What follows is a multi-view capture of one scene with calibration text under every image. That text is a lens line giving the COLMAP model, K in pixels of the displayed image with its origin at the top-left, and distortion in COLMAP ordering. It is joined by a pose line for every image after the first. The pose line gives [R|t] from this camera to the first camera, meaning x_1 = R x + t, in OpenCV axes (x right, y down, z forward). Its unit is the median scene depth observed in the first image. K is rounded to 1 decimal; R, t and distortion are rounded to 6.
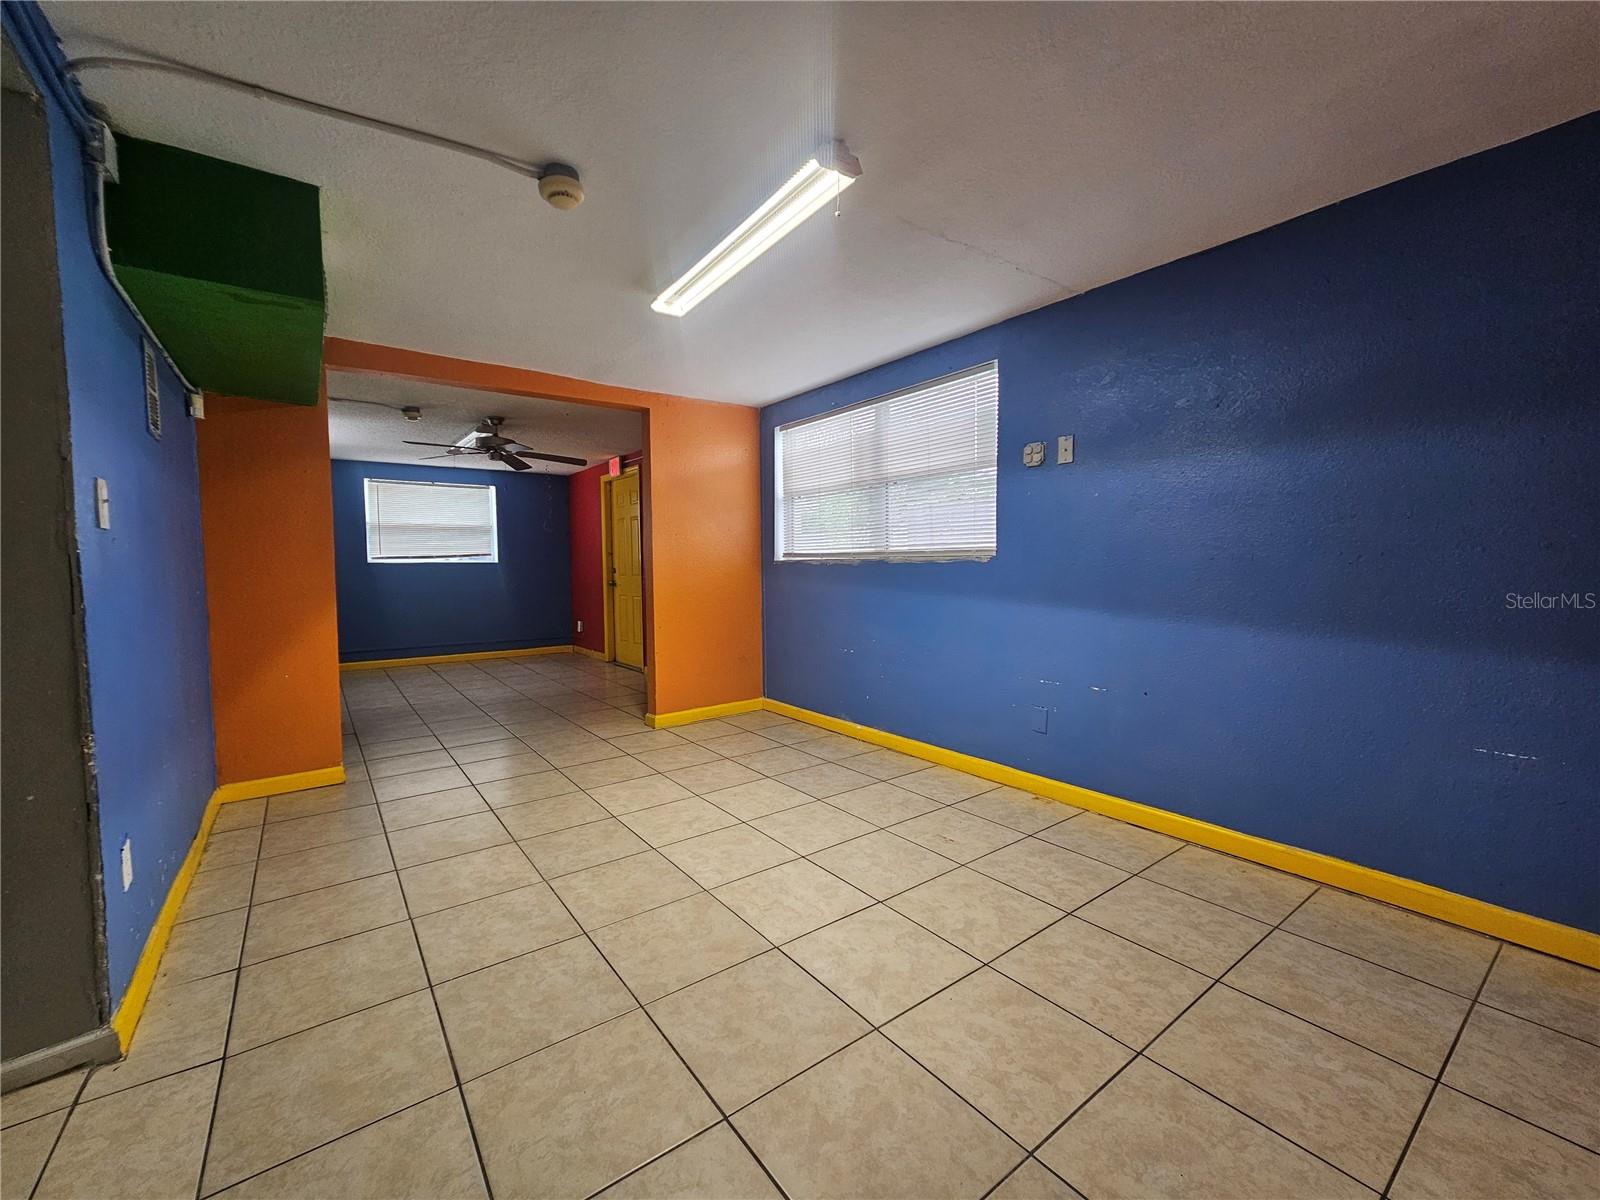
lens RADIAL K [[654.6, 0, 788.8], [0, 654.6, 597.7], [0, 0, 1]] dist [-0.000470, 0.000228]
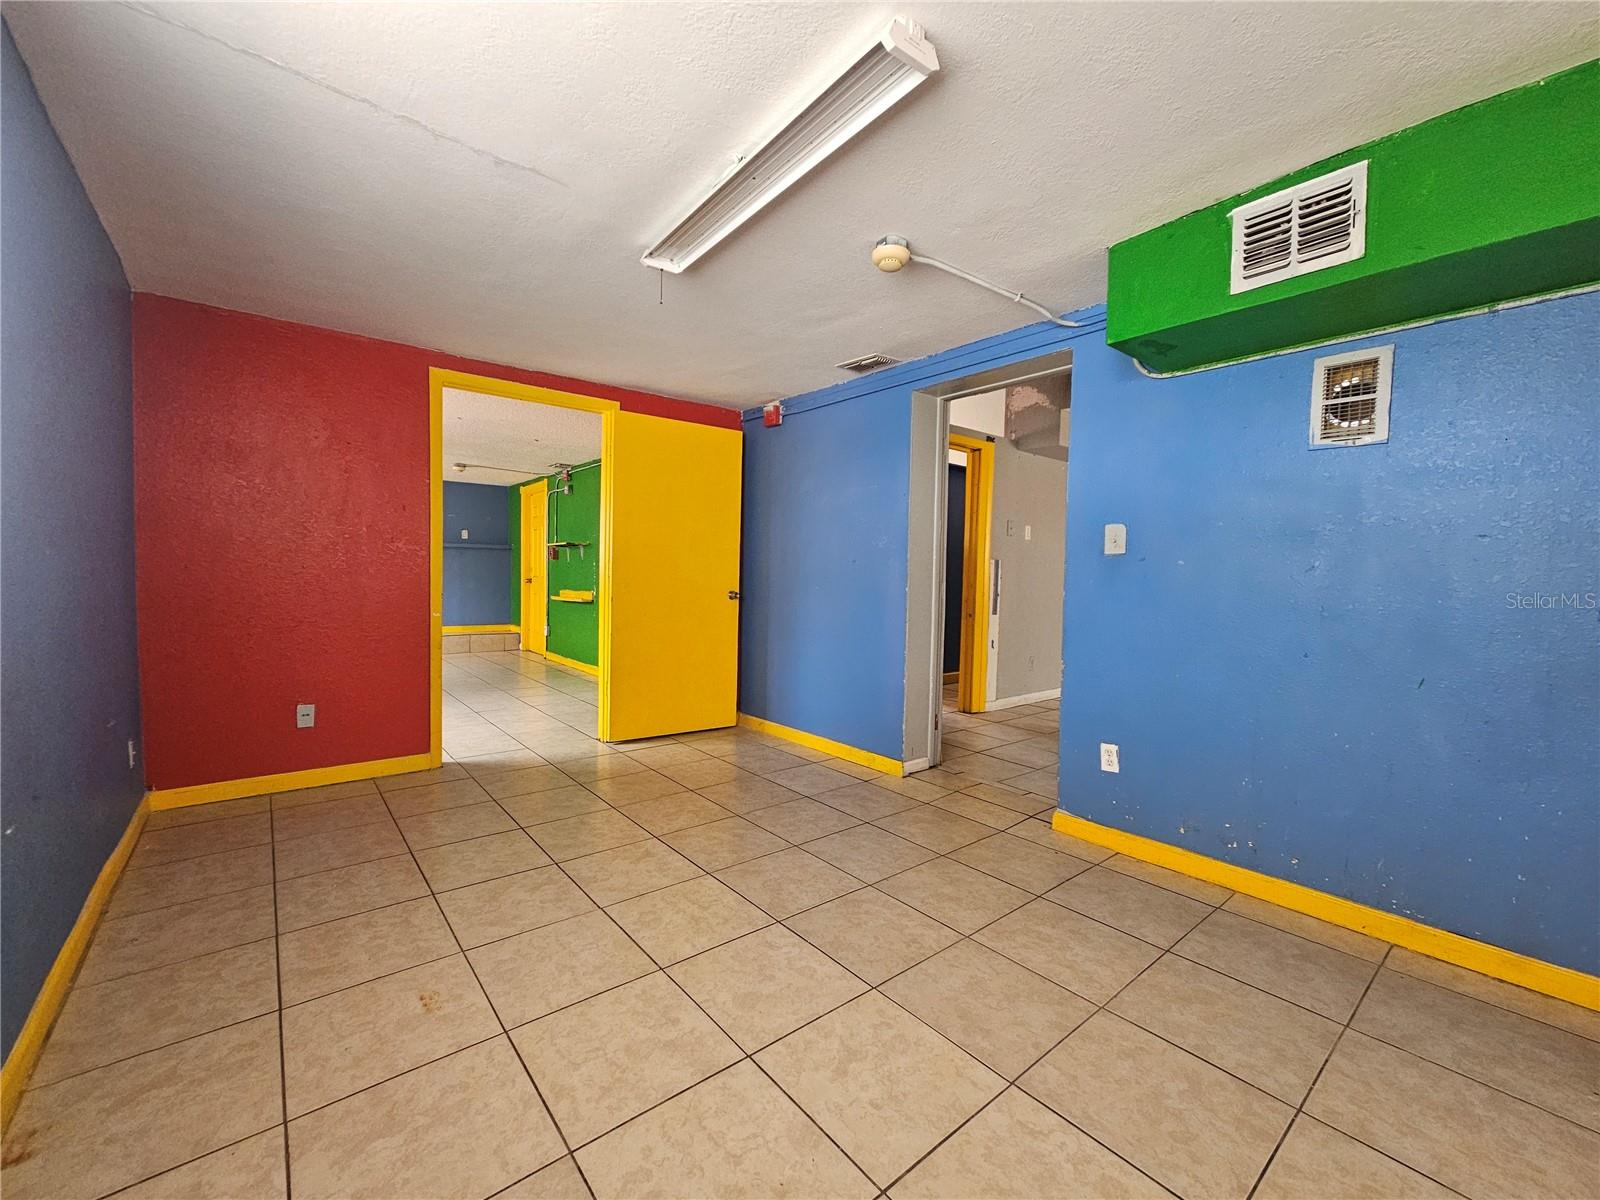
lens RADIAL K [[654.6, 0, 788.8], [0, 654.6, 597.7], [0, 0, 1]] dist [-0.000470, 0.000228]
pose [[-0.998709, -0.005168, -0.050538, -0.095443], [-0.009898, 0.995544, 0.093780, -0.106967], [0.049828, 0.094160, -0.994309, 1.977427]]
